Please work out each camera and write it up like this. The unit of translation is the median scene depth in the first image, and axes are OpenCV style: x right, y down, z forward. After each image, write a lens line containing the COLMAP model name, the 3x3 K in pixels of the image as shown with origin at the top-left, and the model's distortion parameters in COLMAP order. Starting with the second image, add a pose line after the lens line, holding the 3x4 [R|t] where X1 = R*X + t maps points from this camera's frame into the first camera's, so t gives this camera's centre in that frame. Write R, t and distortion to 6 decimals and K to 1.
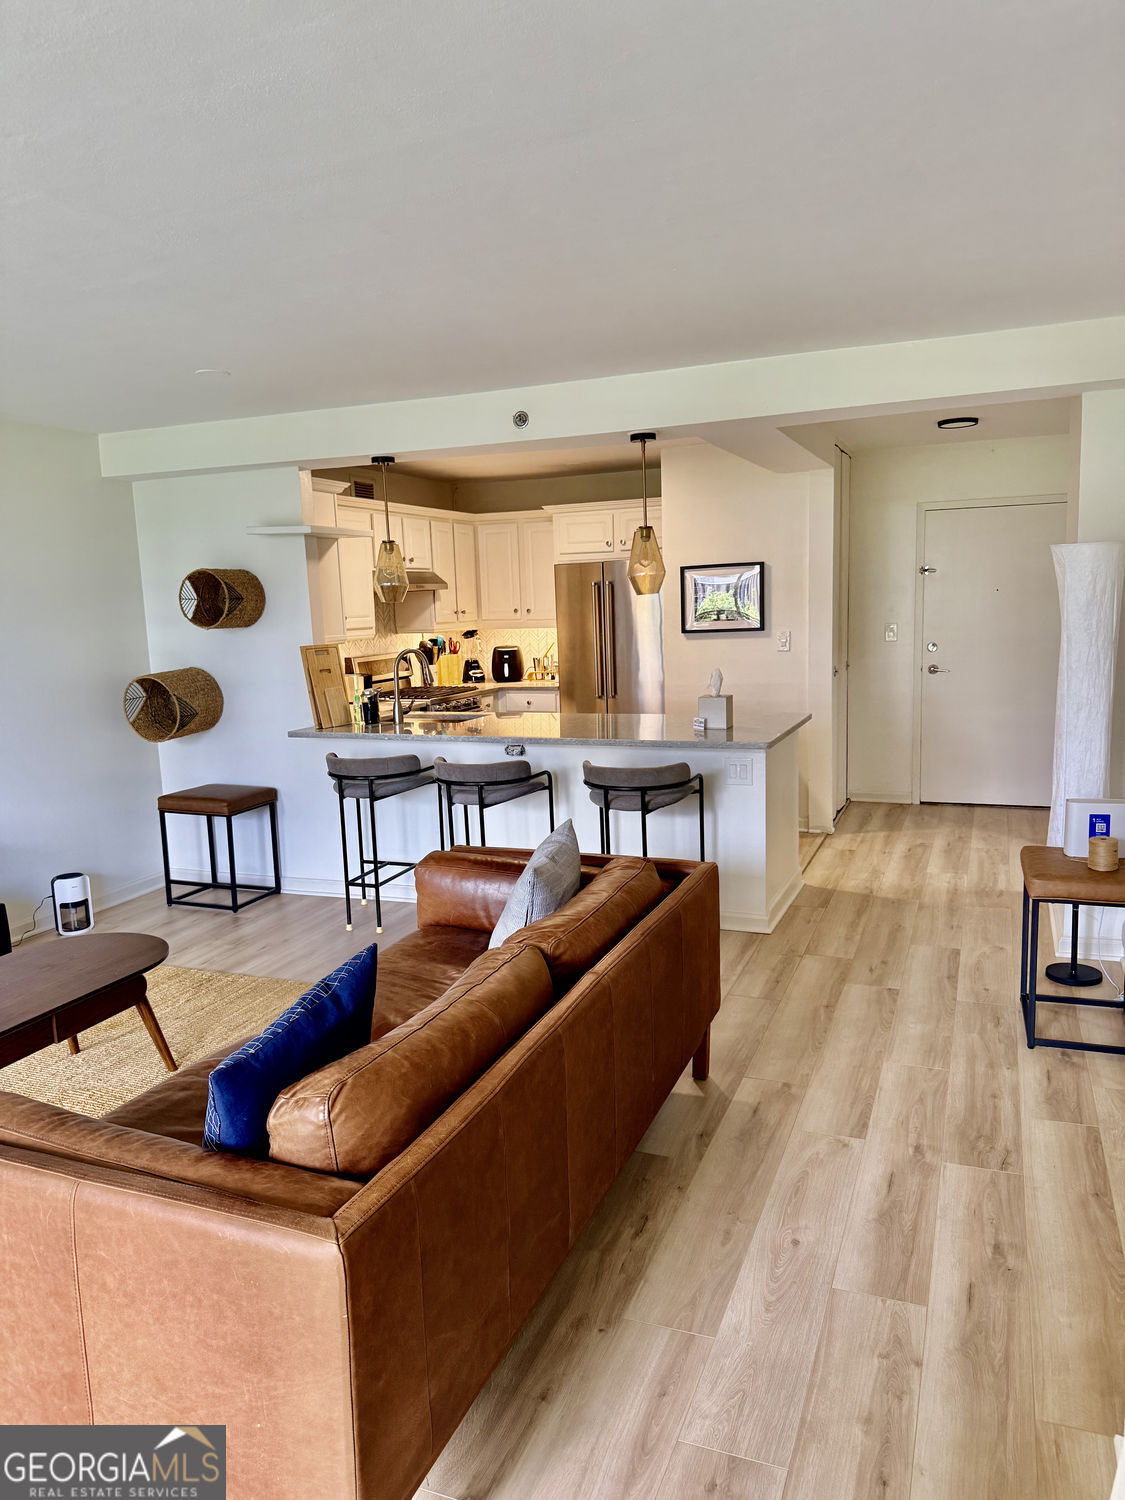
lens RADIAL K [[1048.3, 0, 557.3], [0, 1048.3, 755.5], [0, 0, 1]] dist [0.142555, -0.255887]
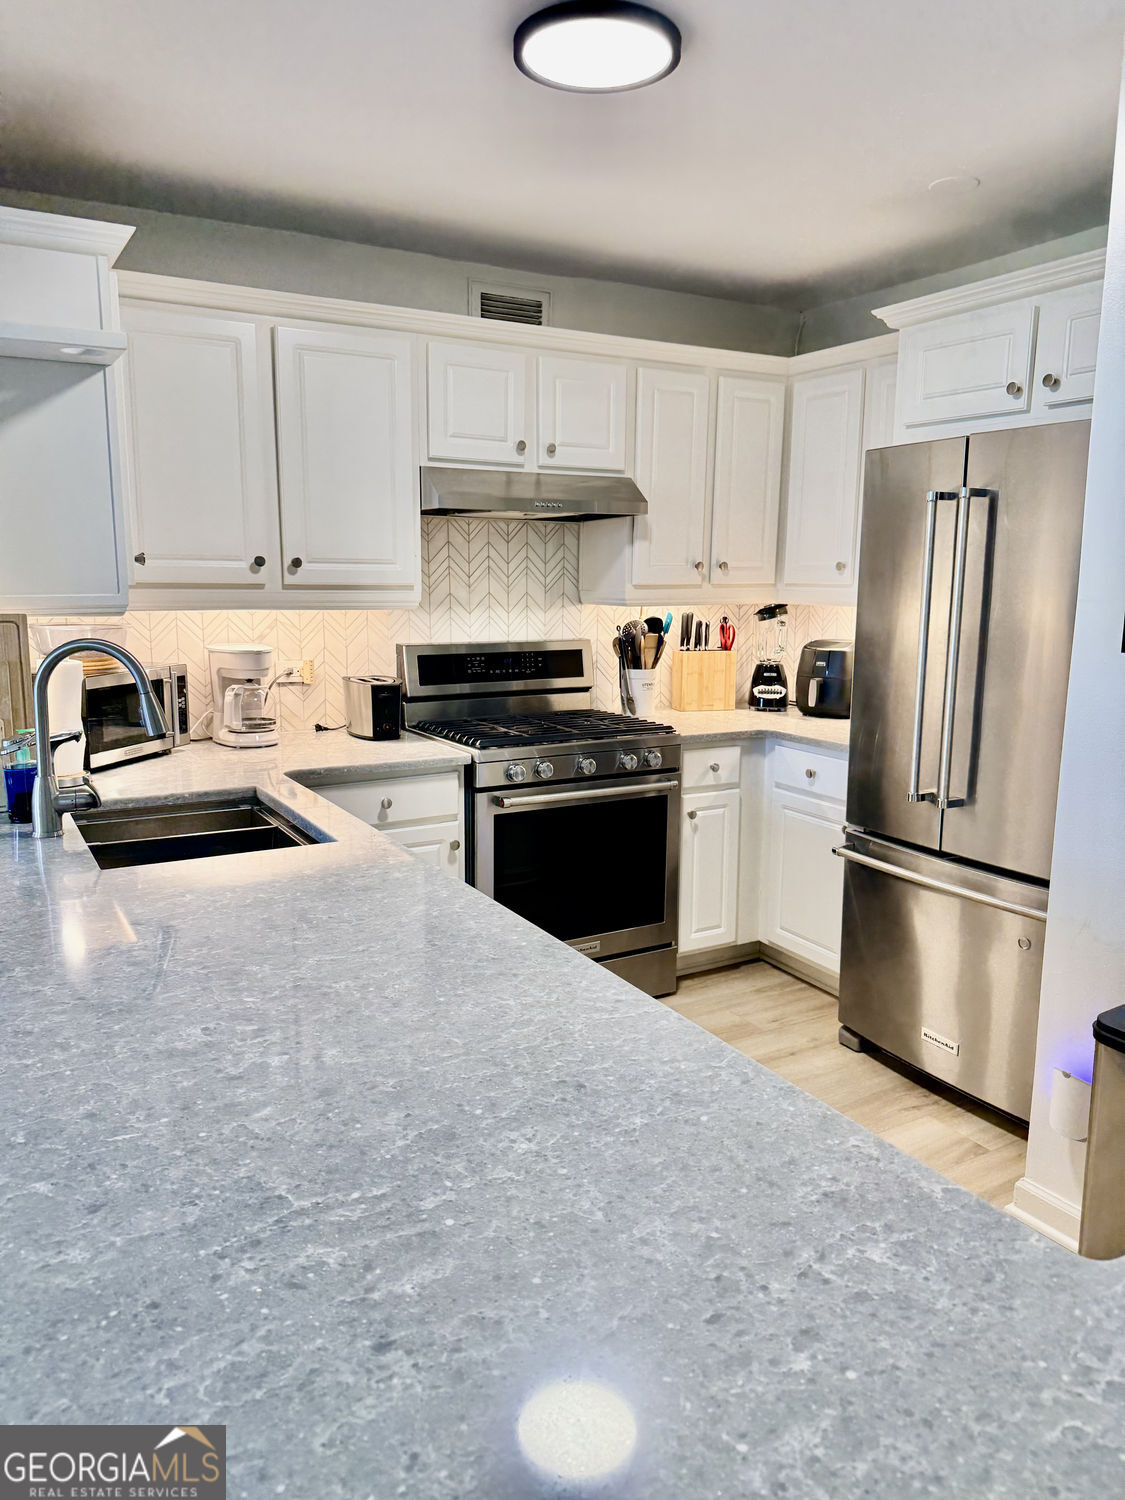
lens RADIAL K [[1048.3, 0, 557.3], [0, 1048.3, 755.5], [0, 0, 1]] dist [0.142555, -0.255887]
pose [[0.786814, 0.145424, -0.599814, 0.230107], [-0.124664, 0.989260, 0.076315, -0.116319], [0.604470, 0.014730, 0.796492, 0.850061]]
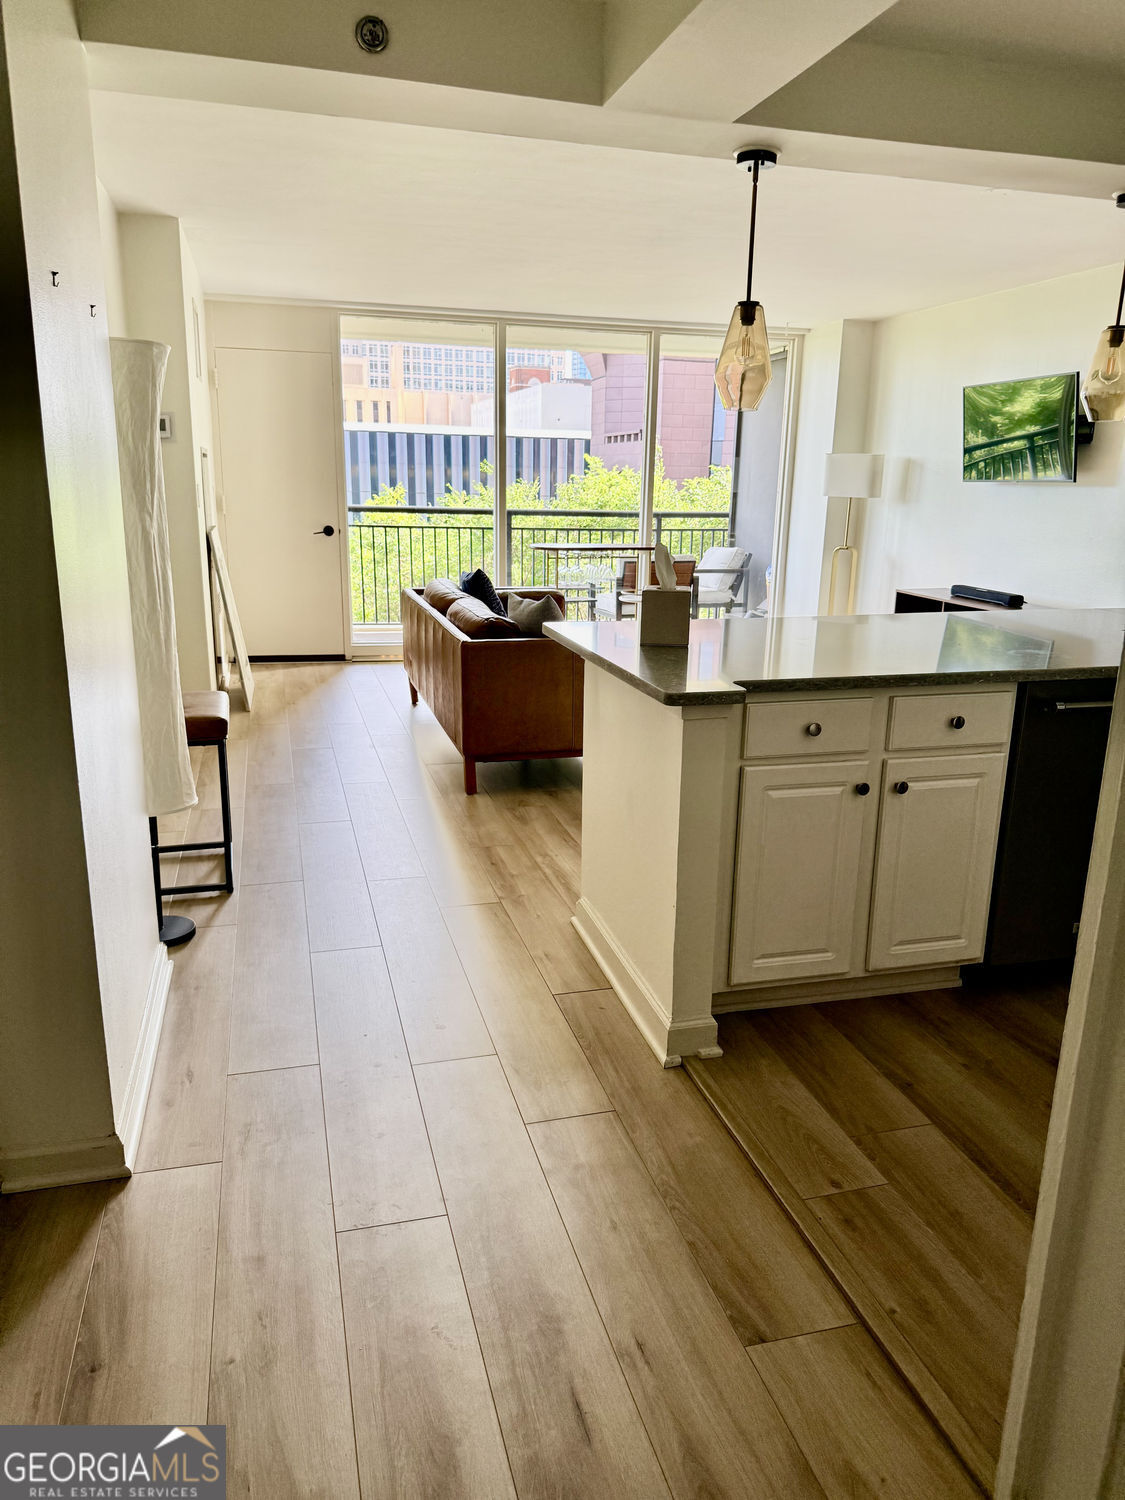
lens RADIAL K [[1064.2, 0, 562.5], [0, 1064.2, 750.0], [0, 0, 1]] dist [0.065944, 0.000401]
pose [[-0.795832, 0.165581, -0.582438, 0.536882], [-0.083101, 0.922917, 0.375923, -0.176273], [0.599788, 0.347573, -0.720727, 1.323582]]
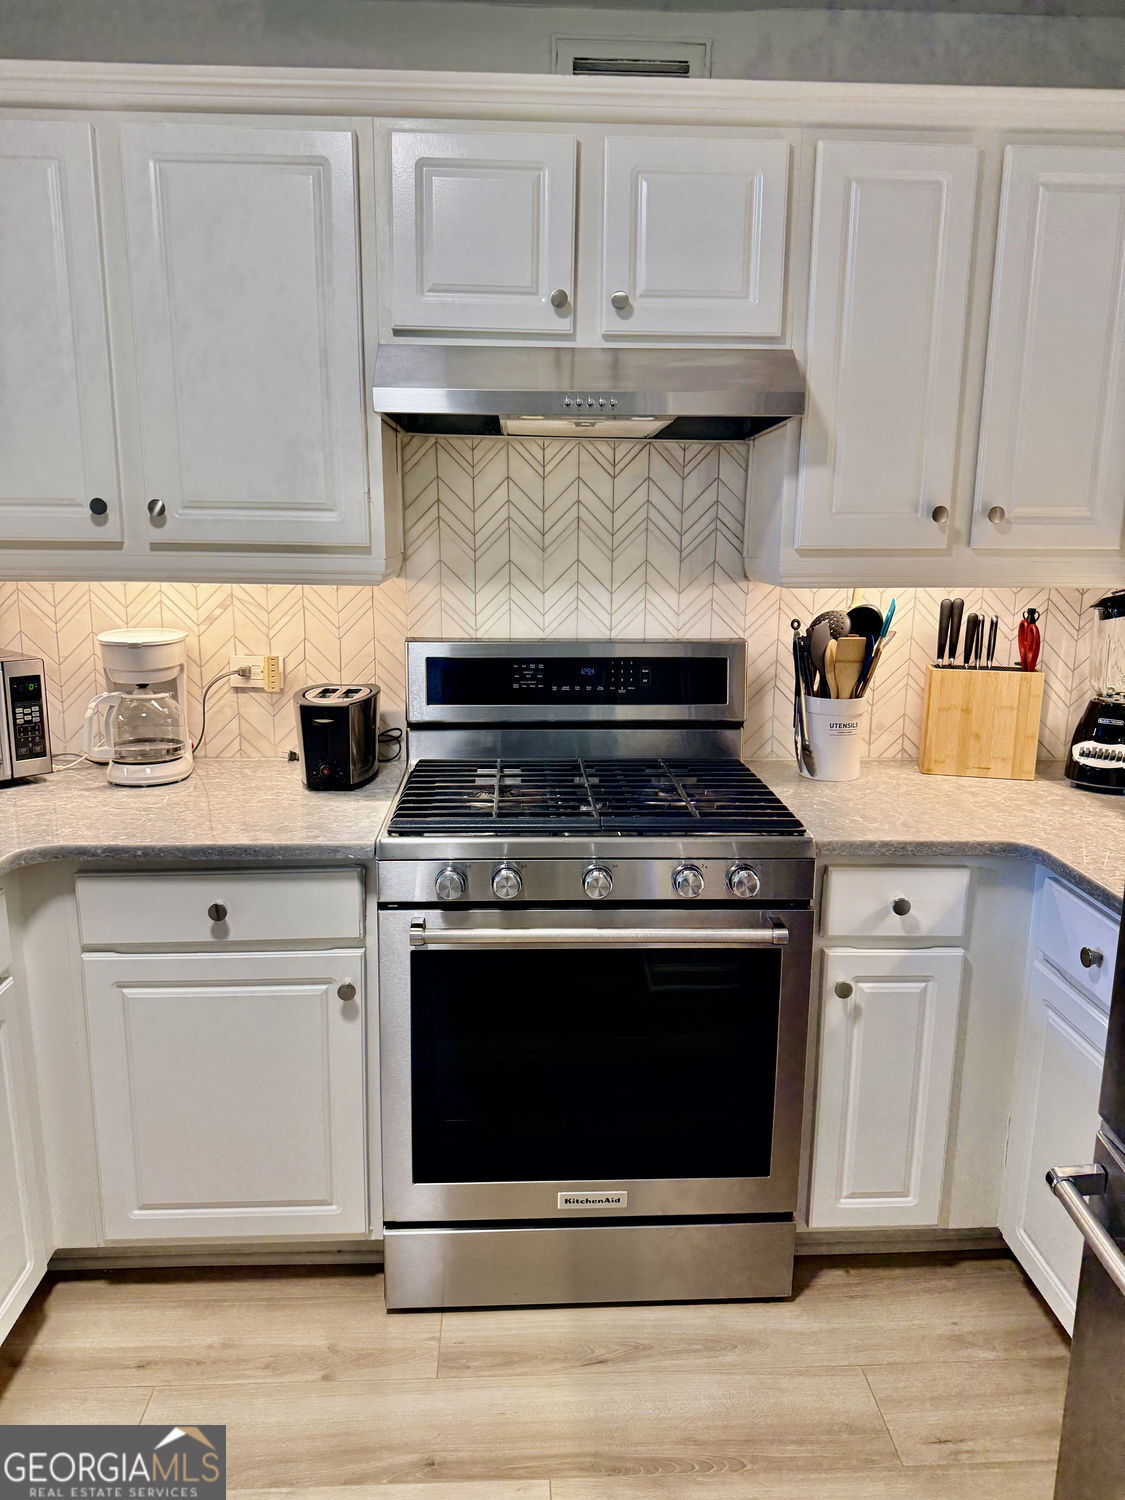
lens RADIAL K [[1053.9, 0, 562.5], [0, 1053.9, 750.0], [0, 0, 1]] dist [0.113790, -0.188715]
pose [[0.419919, 0.224874, -0.879261, 0.157364], [-0.158236, 0.972119, 0.173052, -0.163460], [0.893661, 0.066462, 0.443795, 1.190146]]
